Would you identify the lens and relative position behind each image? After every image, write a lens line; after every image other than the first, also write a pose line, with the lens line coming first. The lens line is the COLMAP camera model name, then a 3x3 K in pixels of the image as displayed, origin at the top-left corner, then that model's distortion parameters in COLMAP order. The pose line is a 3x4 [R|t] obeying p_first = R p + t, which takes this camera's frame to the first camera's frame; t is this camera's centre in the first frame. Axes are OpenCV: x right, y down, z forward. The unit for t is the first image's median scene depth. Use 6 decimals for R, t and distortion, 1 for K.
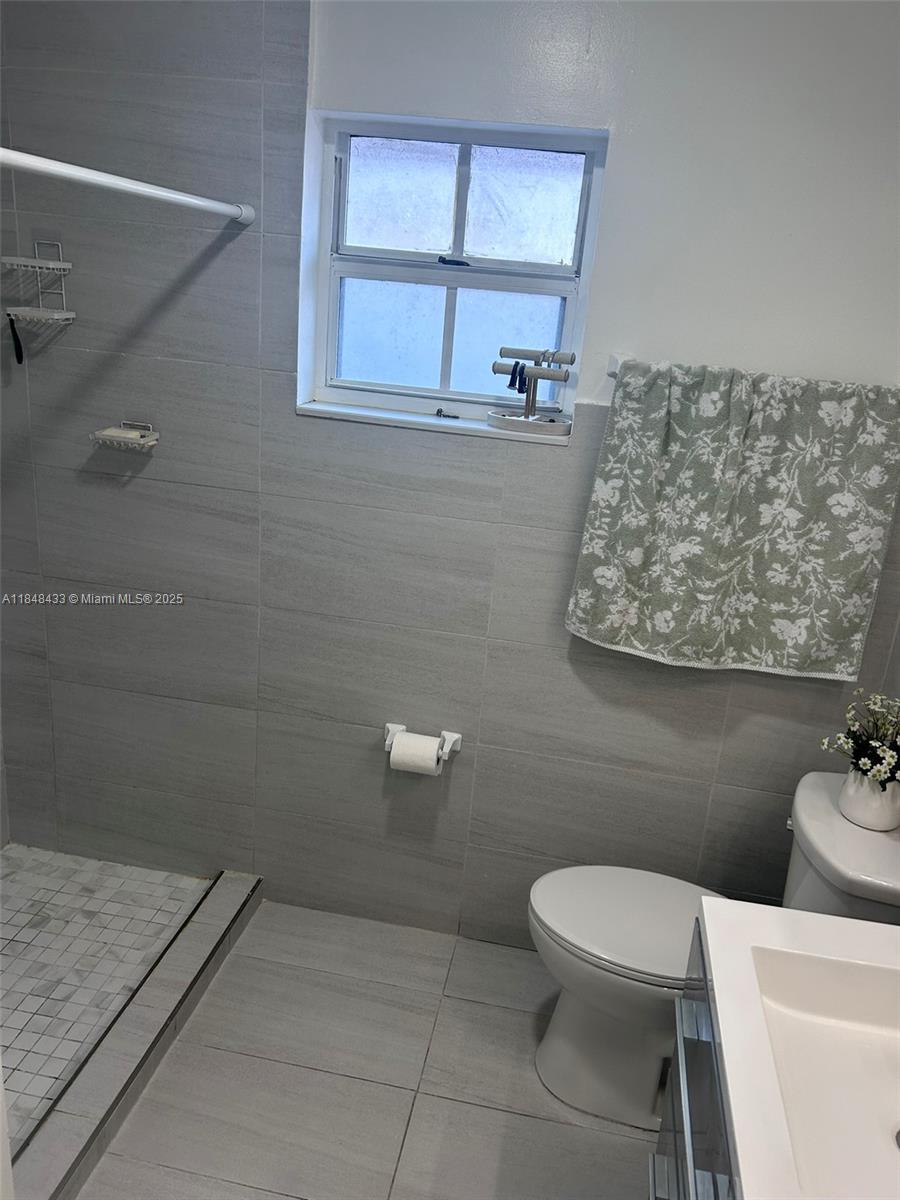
lens RADIAL K [[907.8, 0, 450.0], [0, 907.8, 600.0], [0, 0, 1]] dist [0.071176, -0.002098]
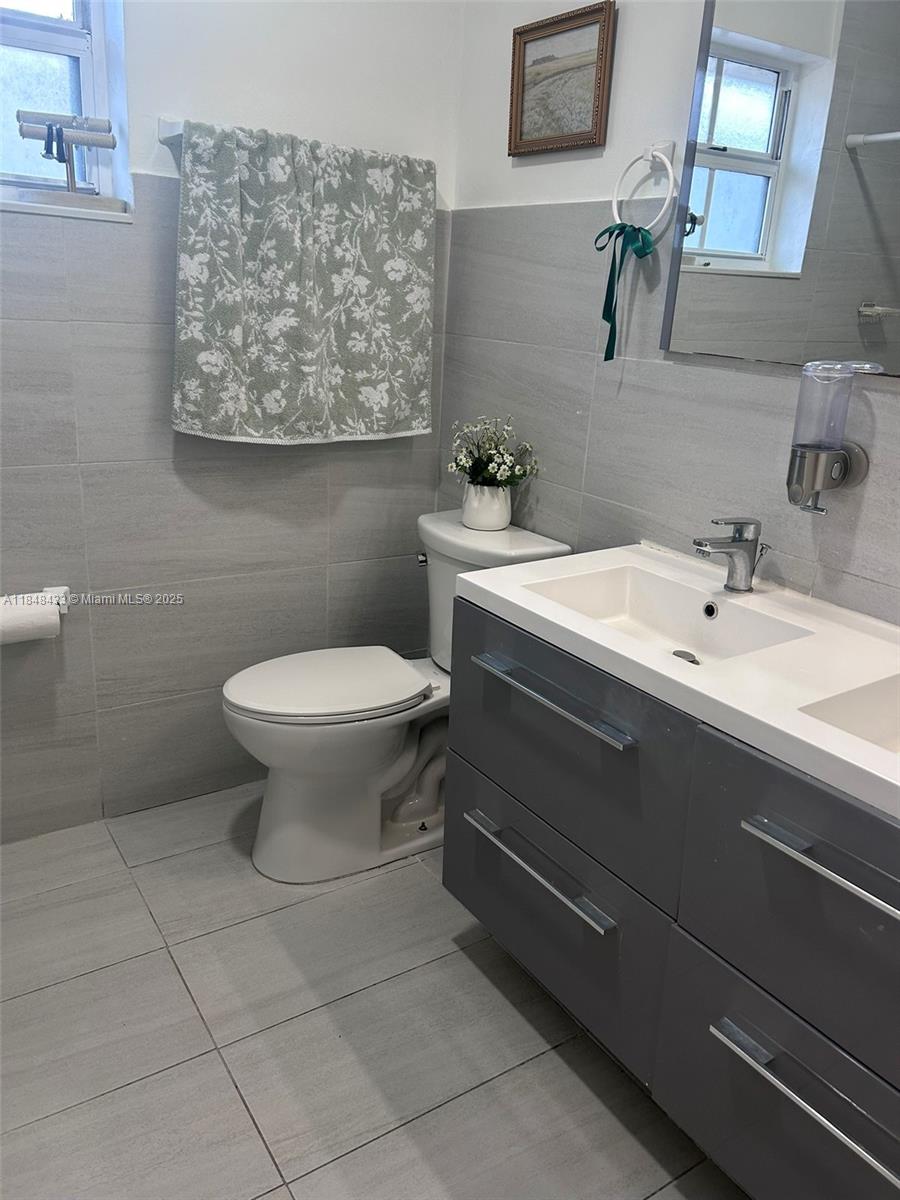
lens RADIAL K [[930.5, 0, 450.0], [0, 930.5, 600.0], [0, 0, 1]] dist [0.000298, 0.000617]
pose [[0.735768, -0.253823, 0.627869, -0.323983], [0.218055, 0.966526, 0.135201, 0.140034], [-0.641169, 0.037433, 0.766486, 0.107306]]
